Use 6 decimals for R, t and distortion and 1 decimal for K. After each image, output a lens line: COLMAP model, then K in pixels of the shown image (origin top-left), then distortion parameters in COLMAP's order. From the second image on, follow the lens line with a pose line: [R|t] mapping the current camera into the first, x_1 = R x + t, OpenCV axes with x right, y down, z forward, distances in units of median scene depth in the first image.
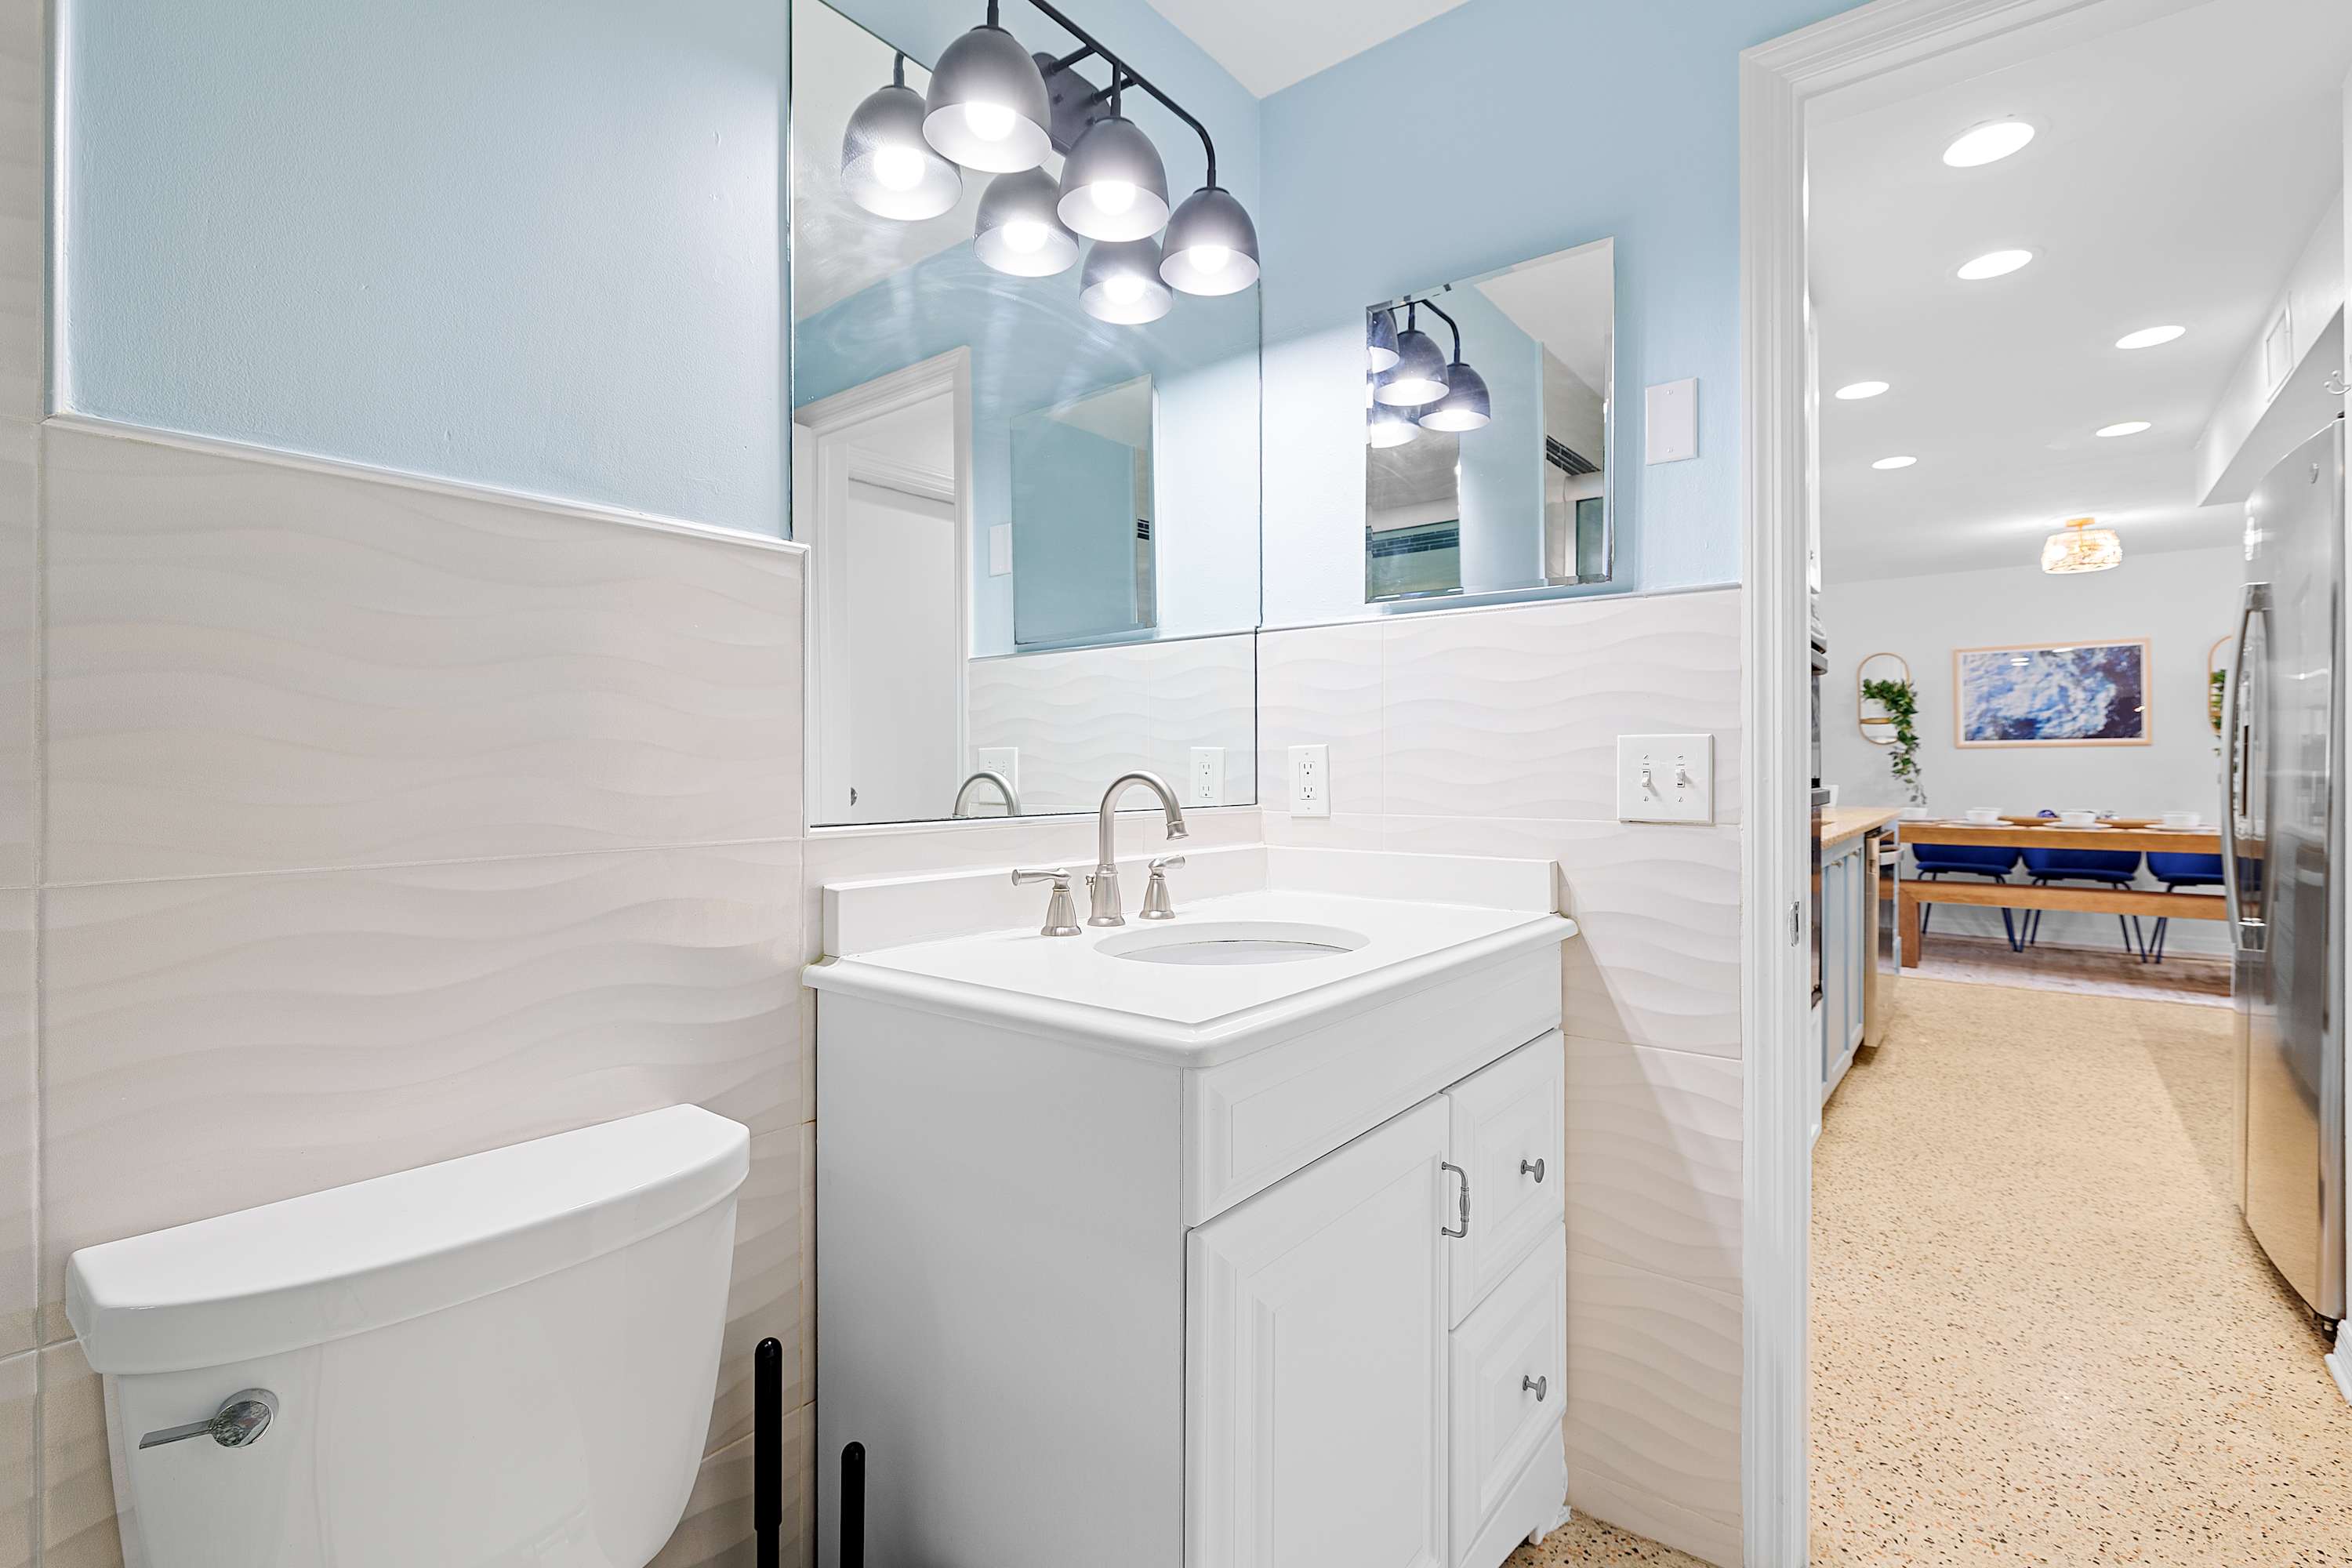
lens RADIAL K [[1045.6, 0, 1173.6], [0, 1045.6, 777.4], [0, 0, 1]] dist [-0.006820, 0.000755]
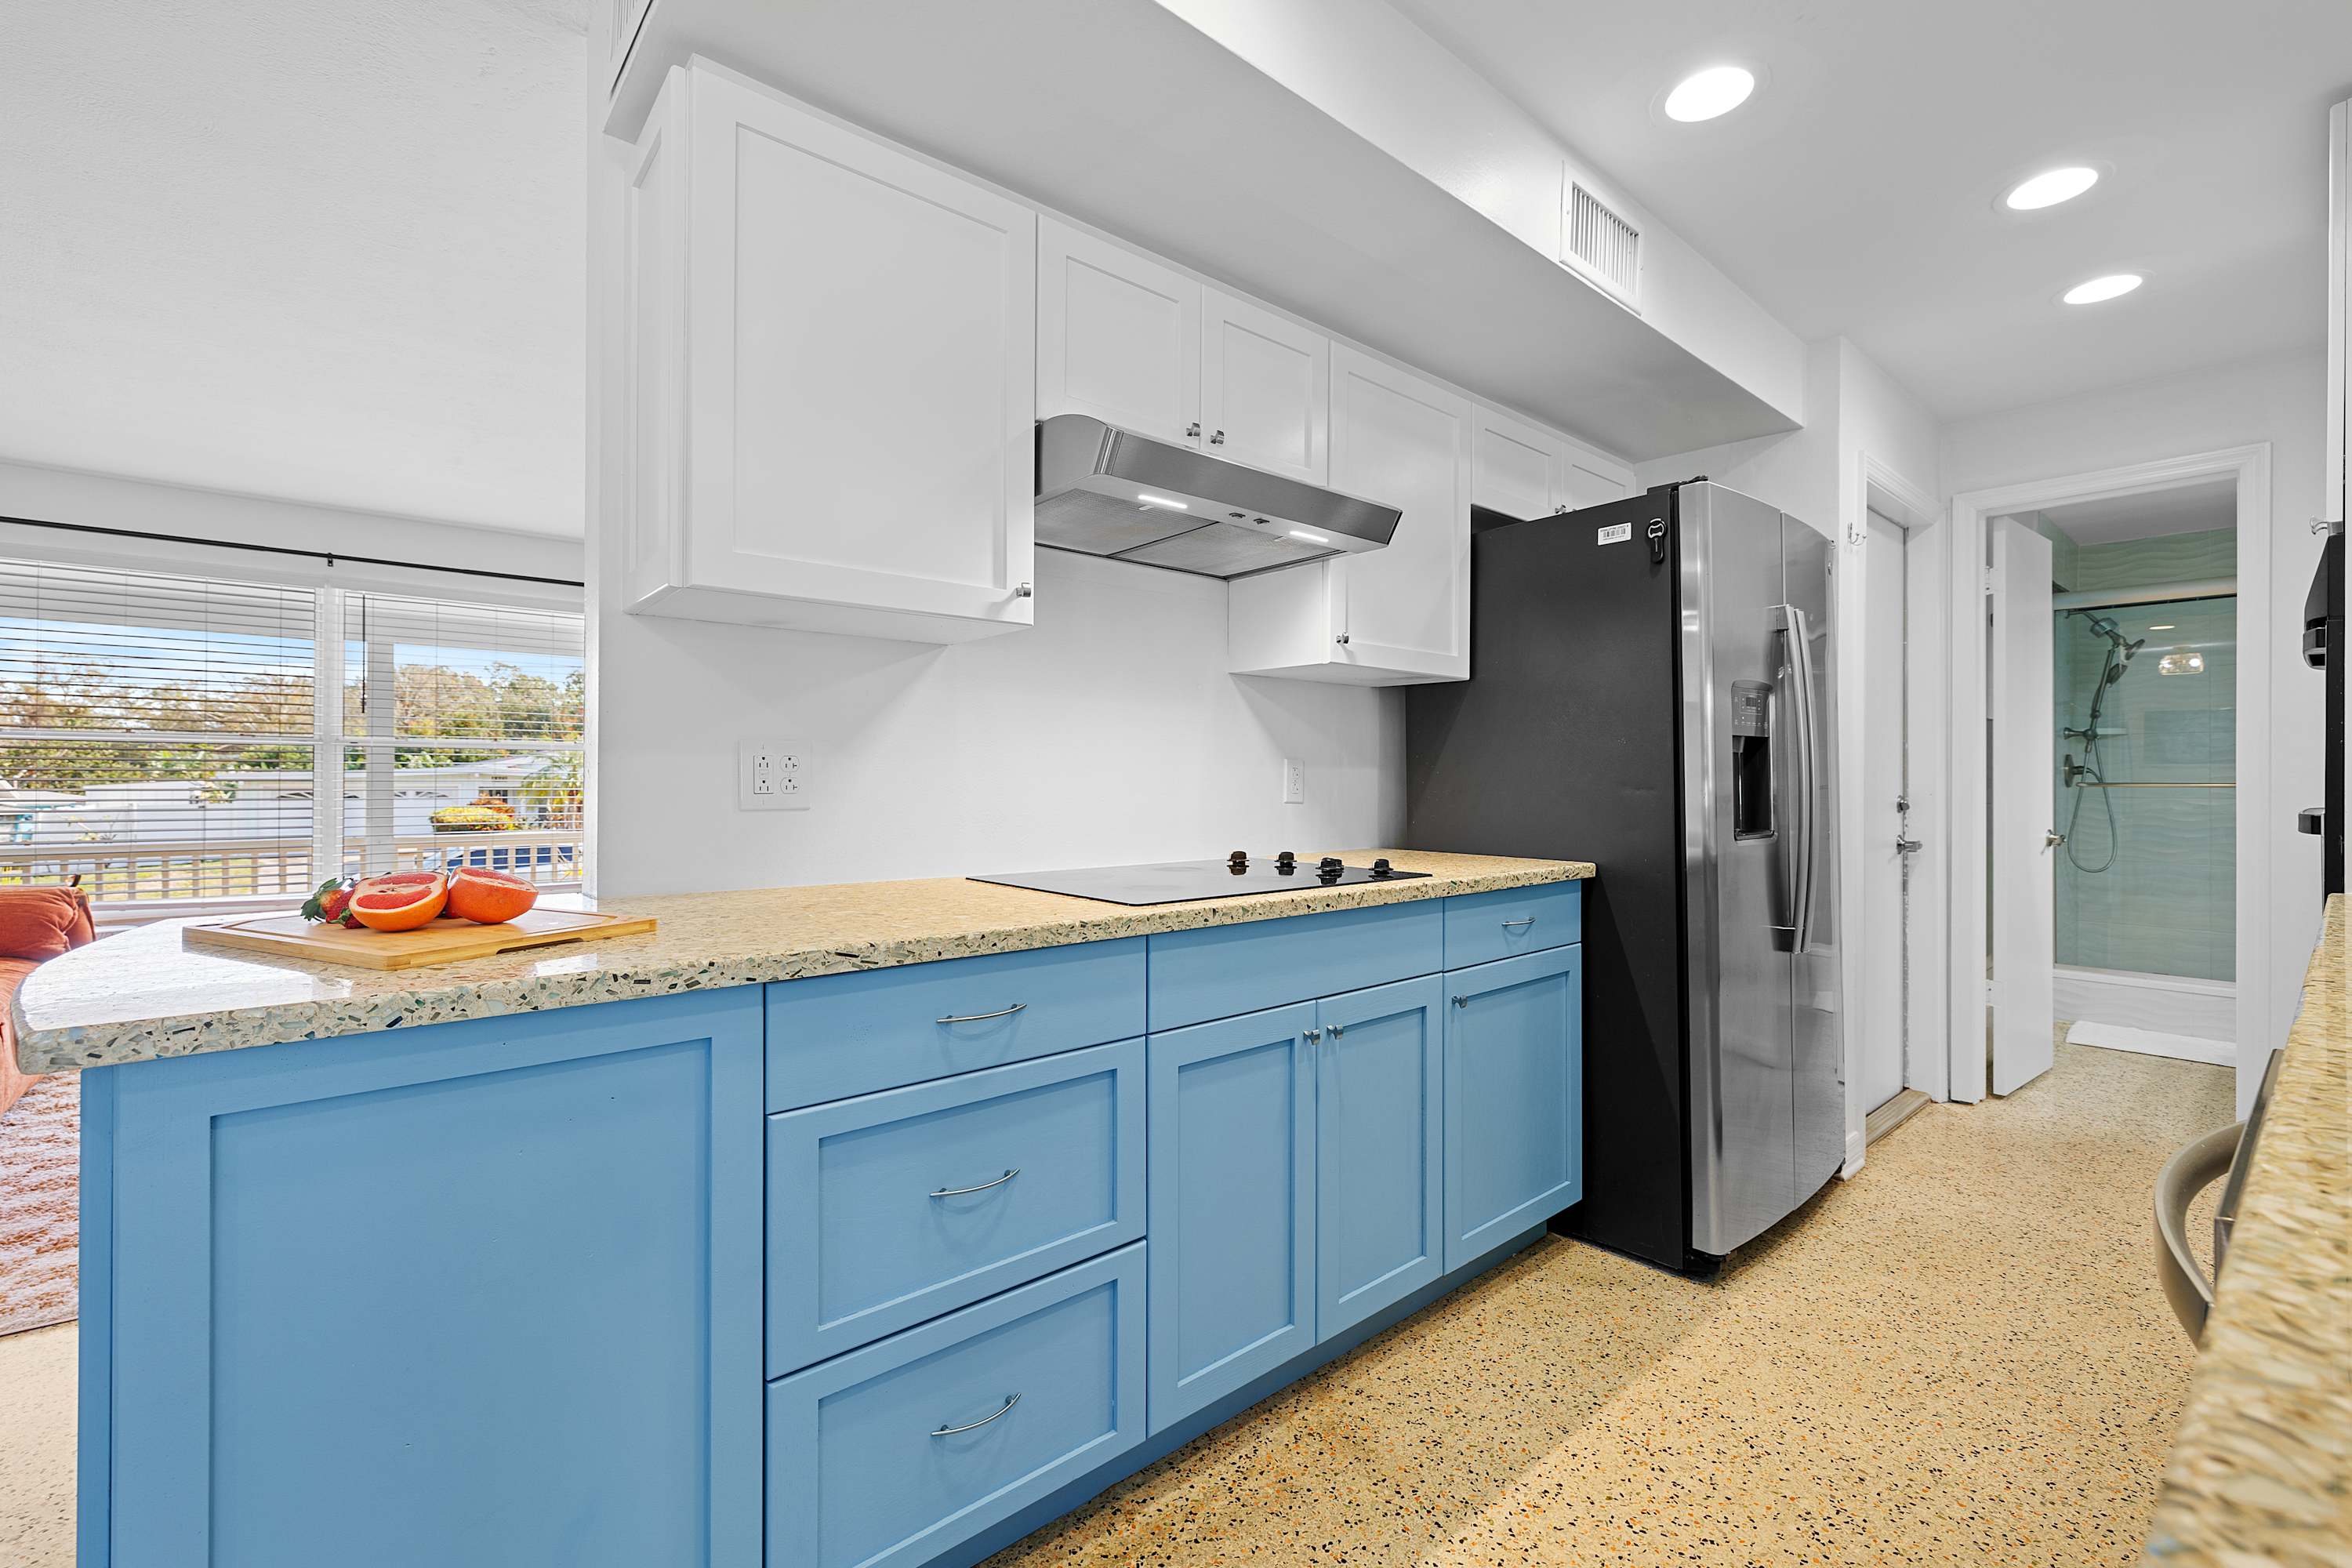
lens RADIAL K [[996.6, 0, 1169.9], [0, 996.6, 776.4], [0, 0, 1]] dist [0.000942, -0.000217]
pose [[-0.982348, 0.000833, 0.187062, 1.494454], [0.001488, 0.999993, 0.003364, -0.016650], [-0.187058, 0.003583, -0.982342, 2.147865]]
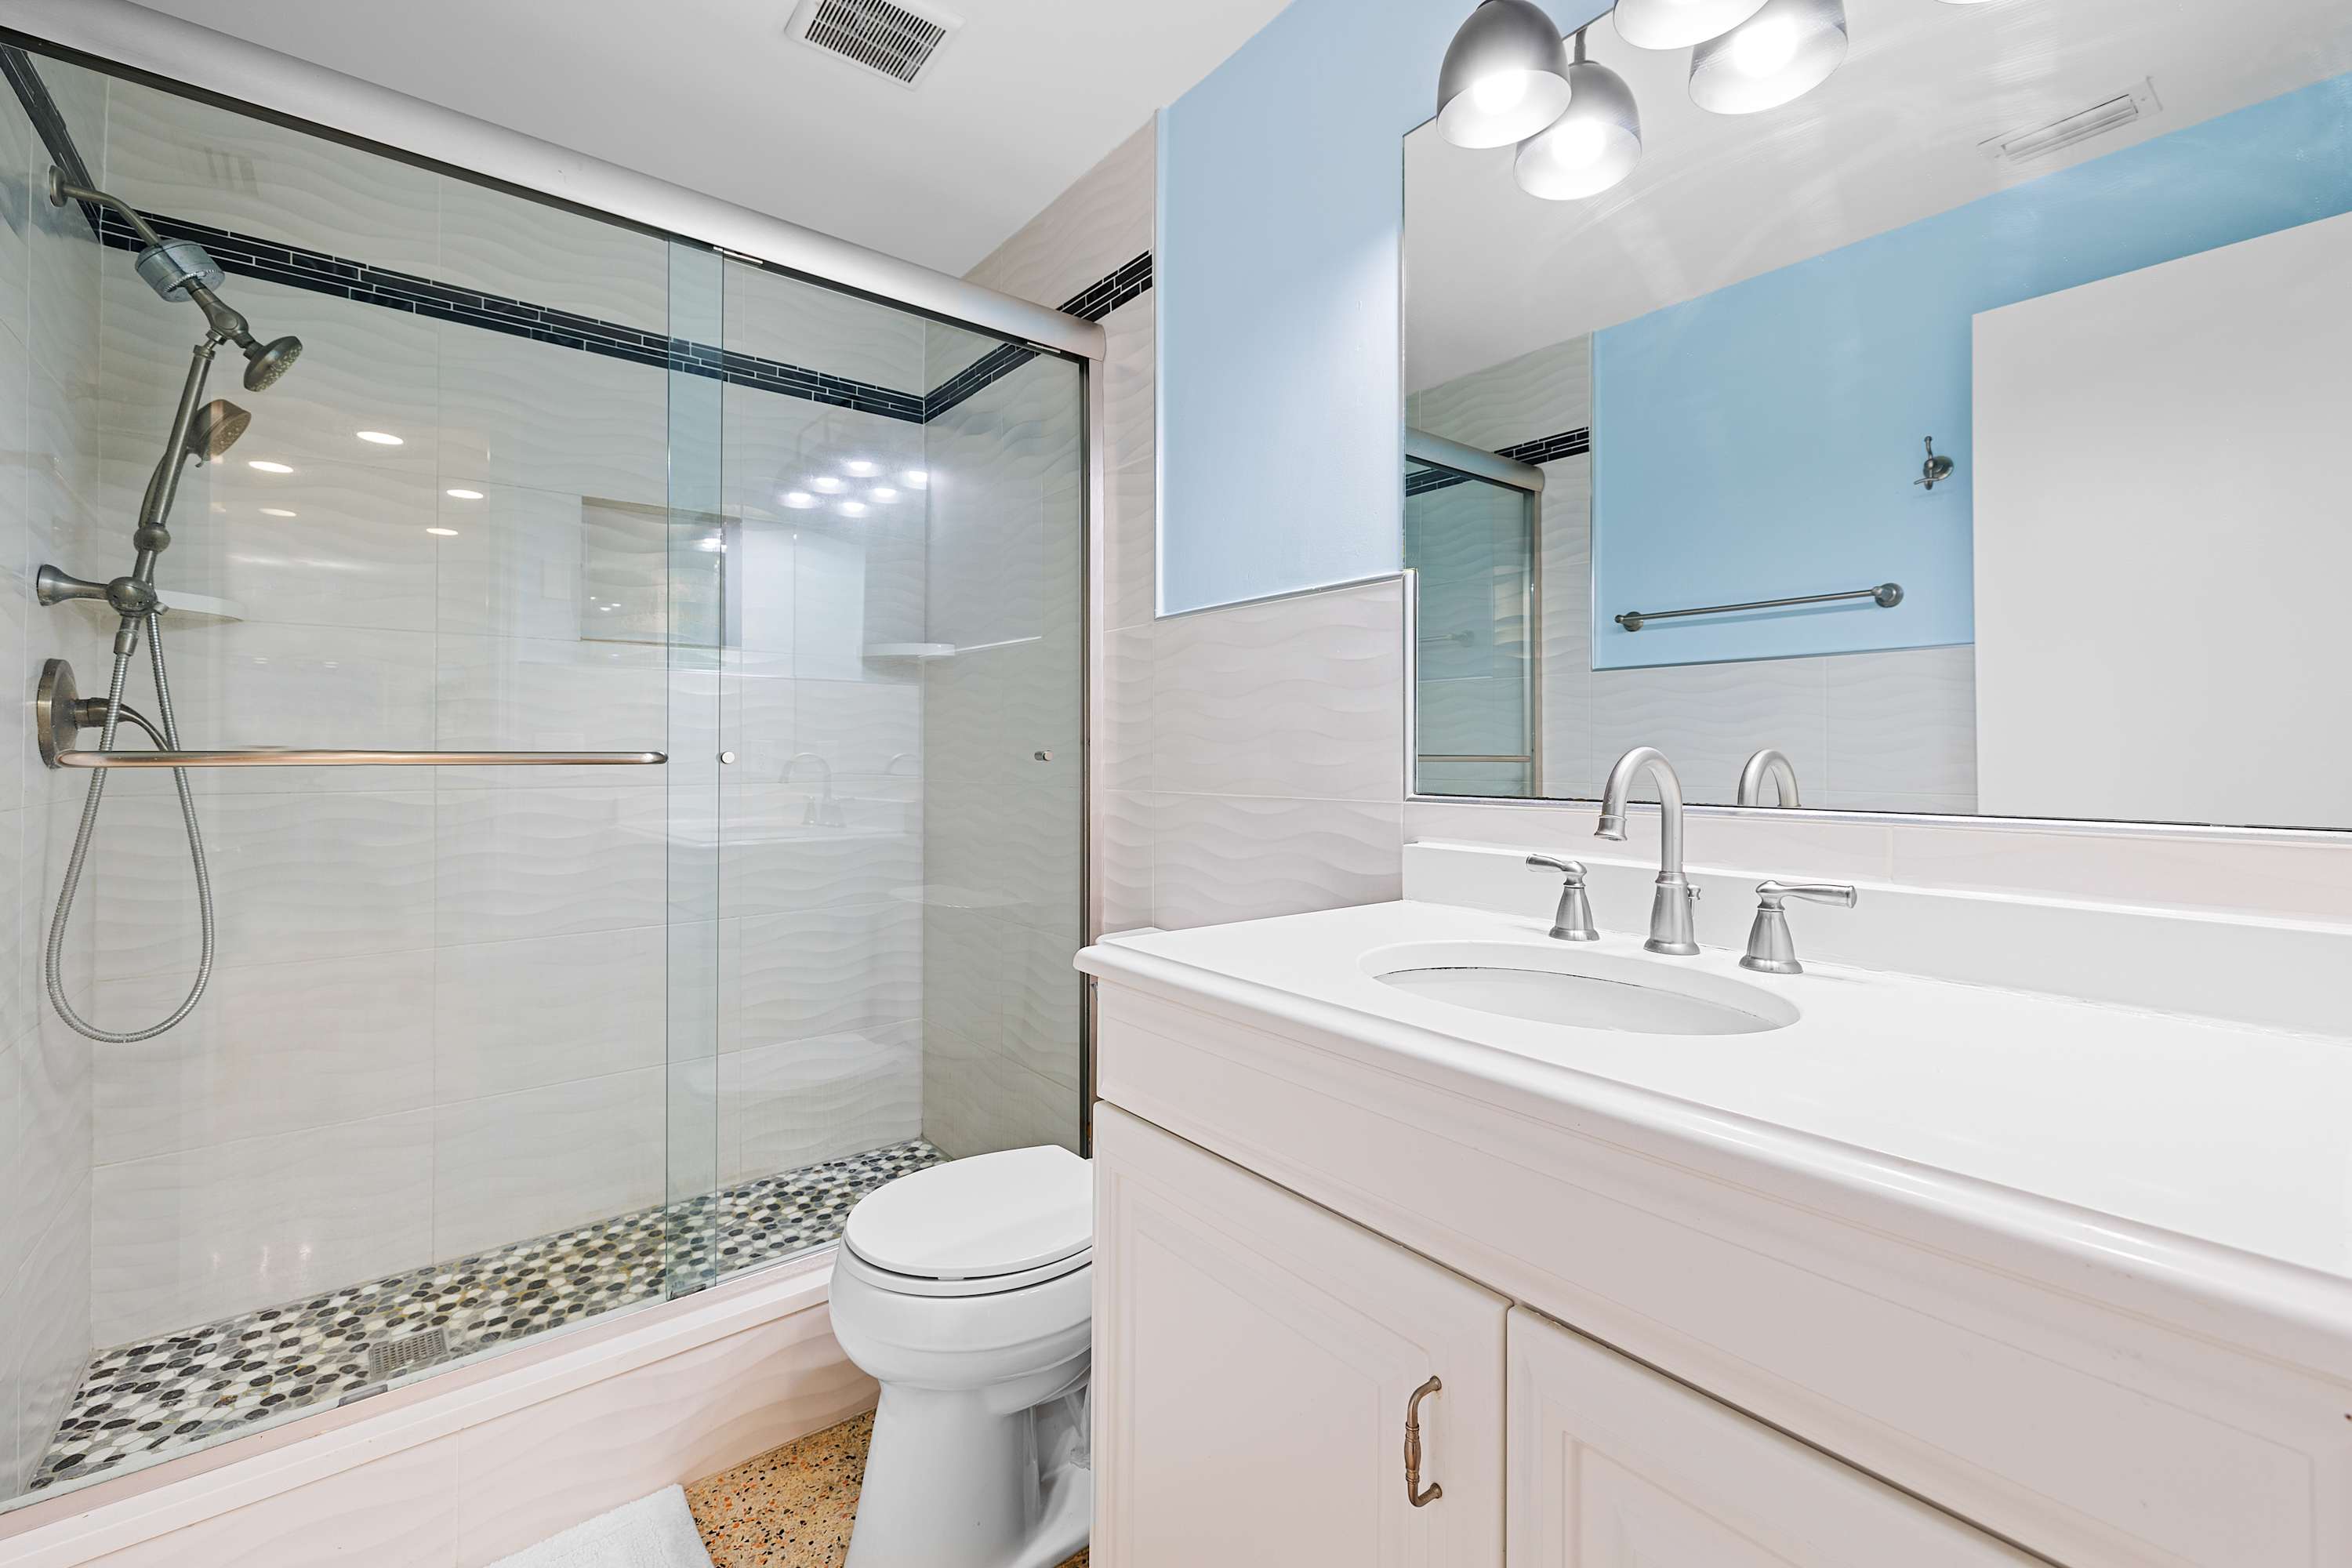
lens RADIAL K [[990.4, 0, 1169.3], [0, 990.4, 761.1], [0, 0, 1]] dist [0.003321, -0.000788]
pose [[-0.210794, 0.003890, -0.977523, 0.407965], [-0.014273, 0.999873, 0.007057, -0.001870], [0.977426, 0.015440, -0.210712, 0.414934]]
